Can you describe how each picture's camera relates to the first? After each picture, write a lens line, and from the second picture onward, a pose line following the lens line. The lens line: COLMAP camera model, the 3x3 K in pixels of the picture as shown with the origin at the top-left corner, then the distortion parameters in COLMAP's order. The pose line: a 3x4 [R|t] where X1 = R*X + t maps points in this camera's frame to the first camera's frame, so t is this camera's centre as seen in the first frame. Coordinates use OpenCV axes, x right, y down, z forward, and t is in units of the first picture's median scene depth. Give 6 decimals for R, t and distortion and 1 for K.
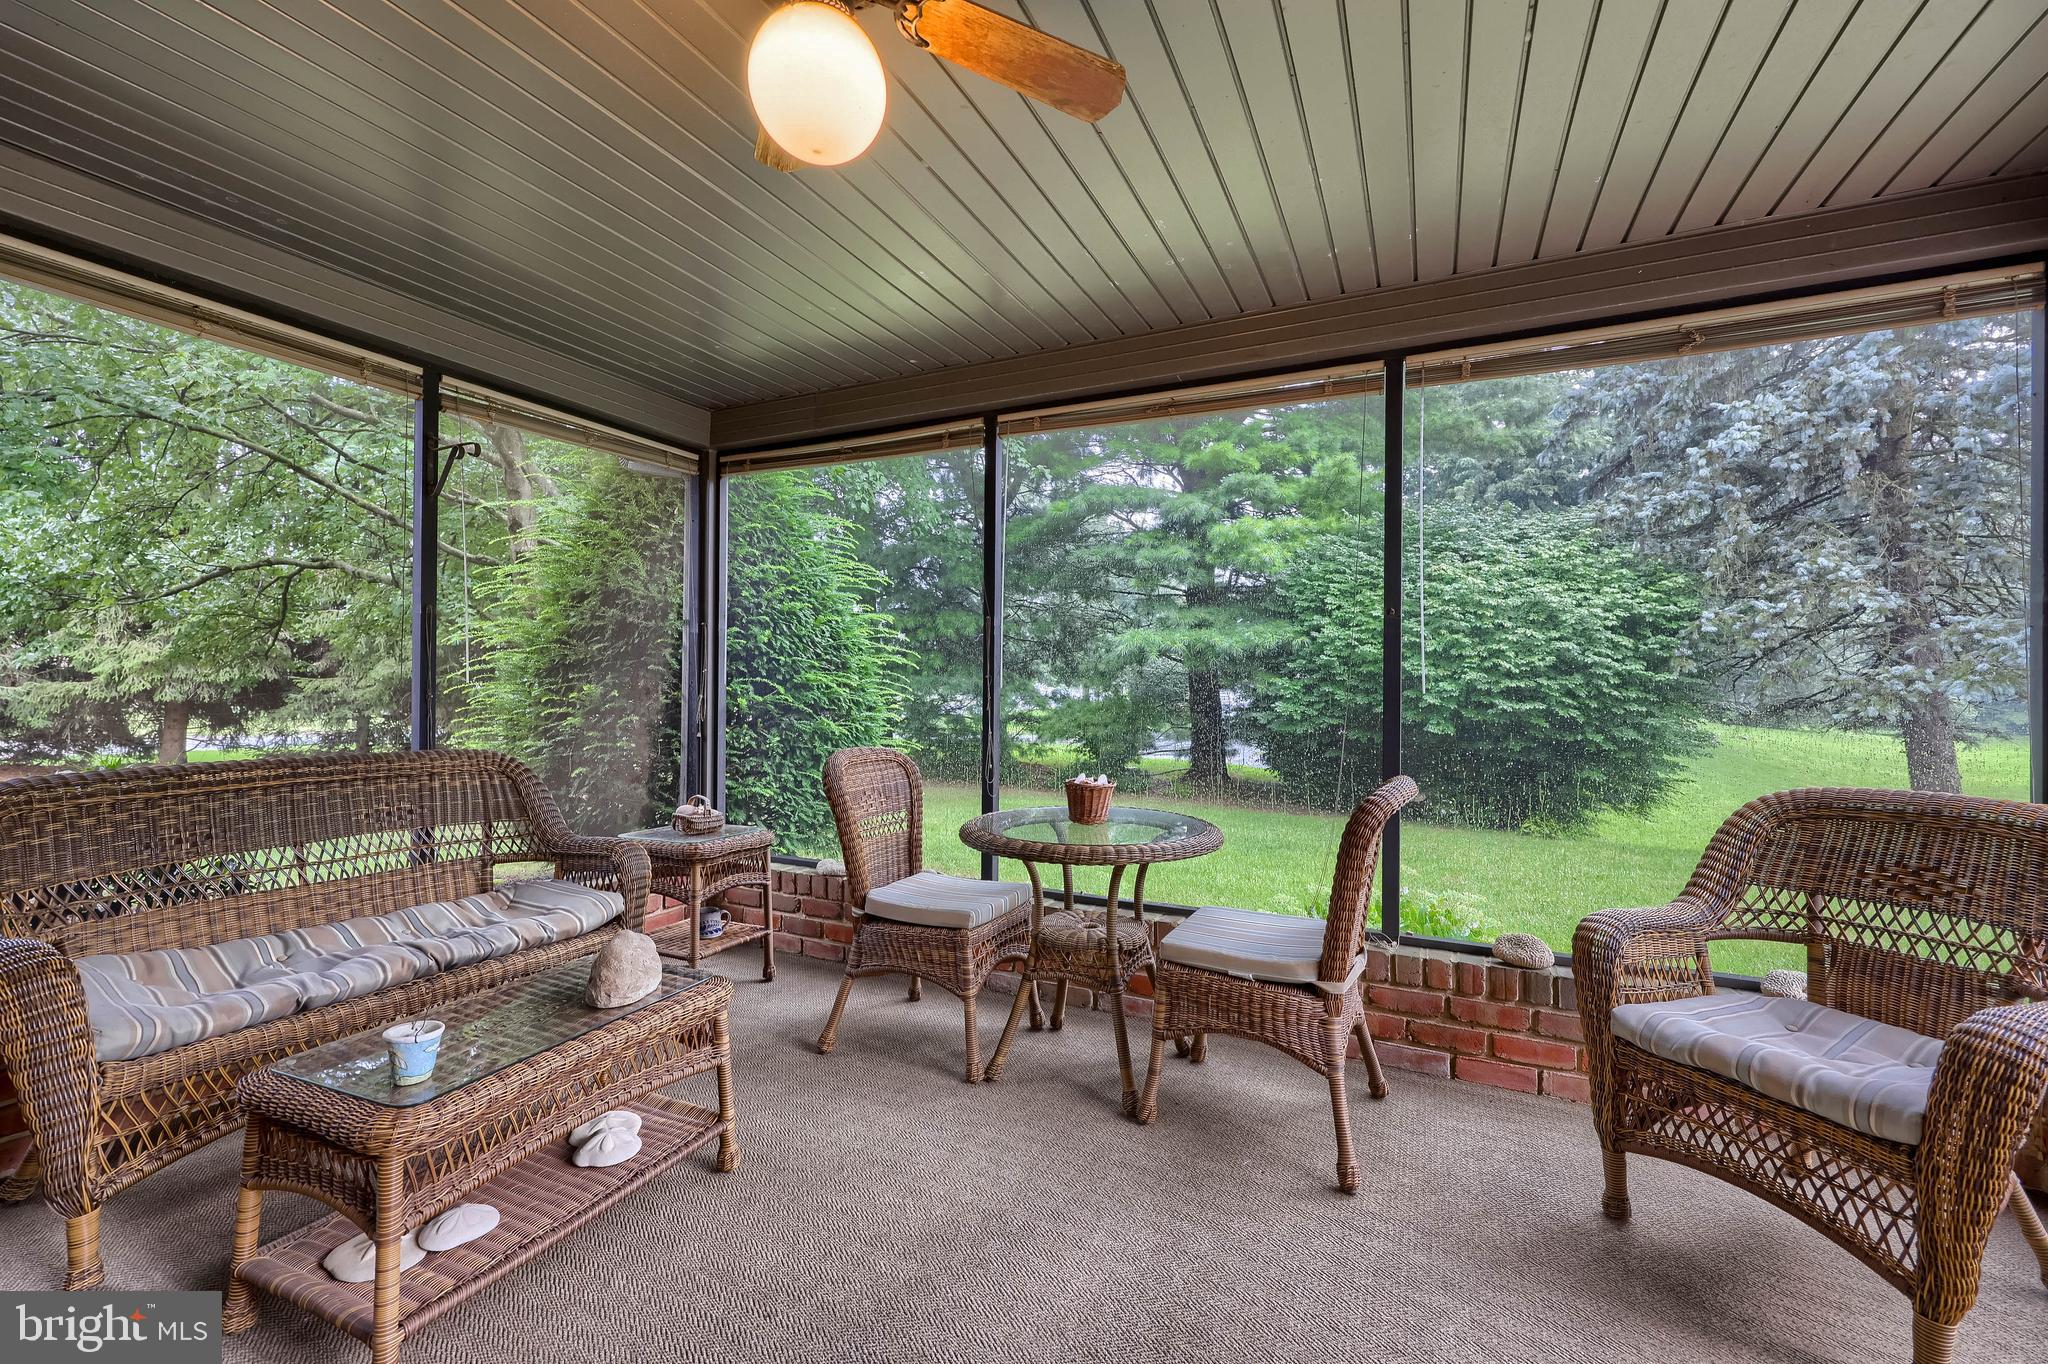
lens RADIAL K [[816.2, 0, 1024.7], [0, 816.2, 679.1], [0, 0, 1]] dist [-0.001056, -0.000067]
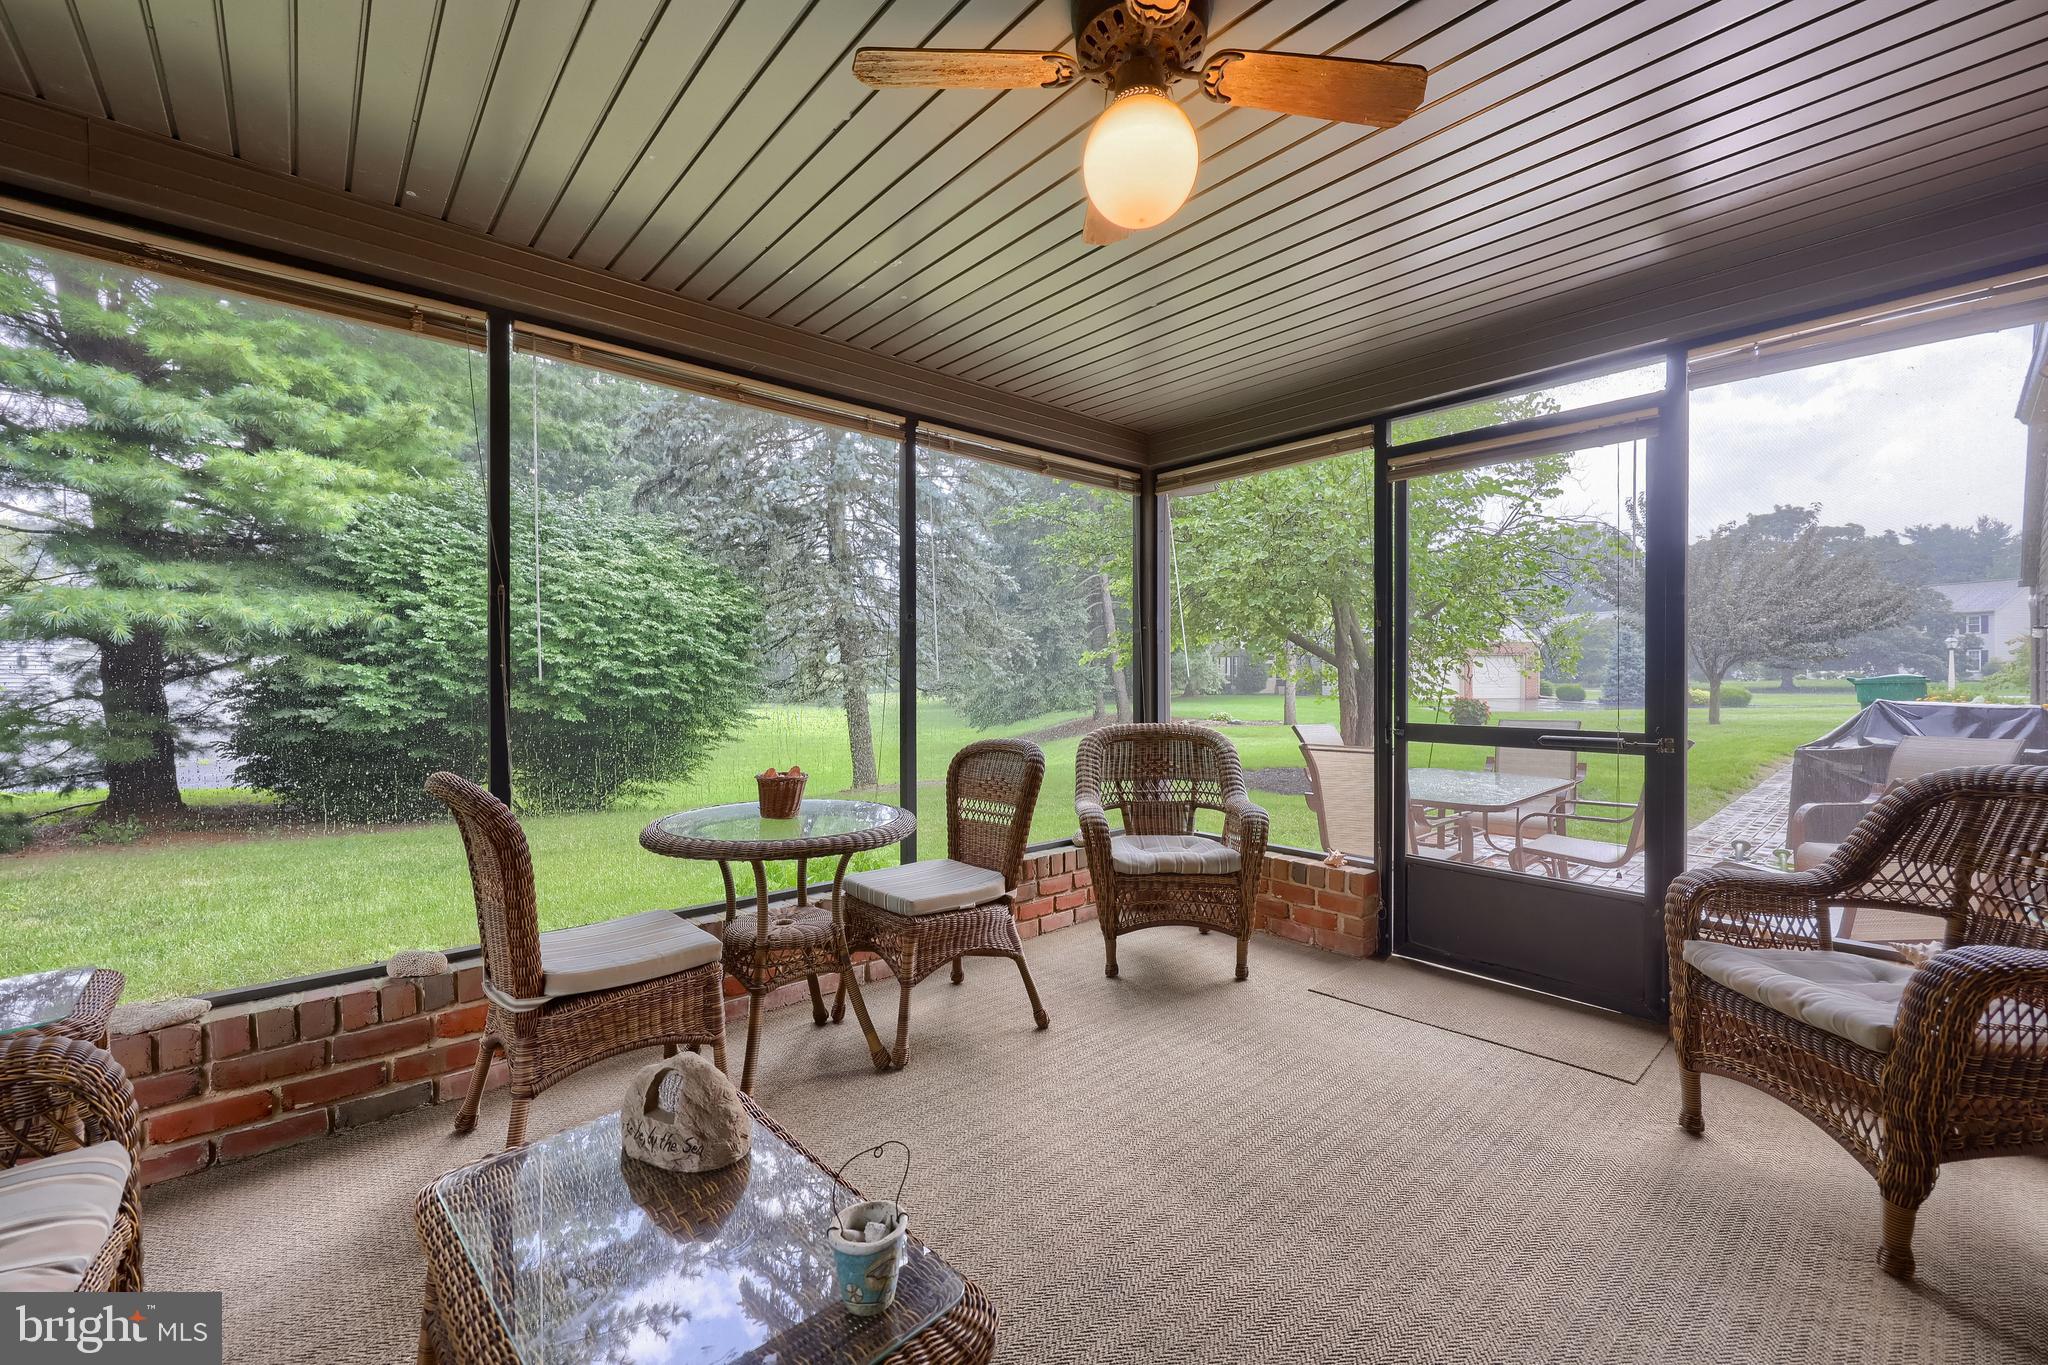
lens RADIAL K [[841.5, 0, 1006.8], [0, 841.5, 669.9], [0, 0, 1]] dist [0.000603, 0.000215]
pose [[0.395921, -0.003412, 0.918278, -0.228017], [-0.001821, 0.999988, 0.004501, -0.001659], [-0.918283, -0.003454, 0.395910, 0.109720]]
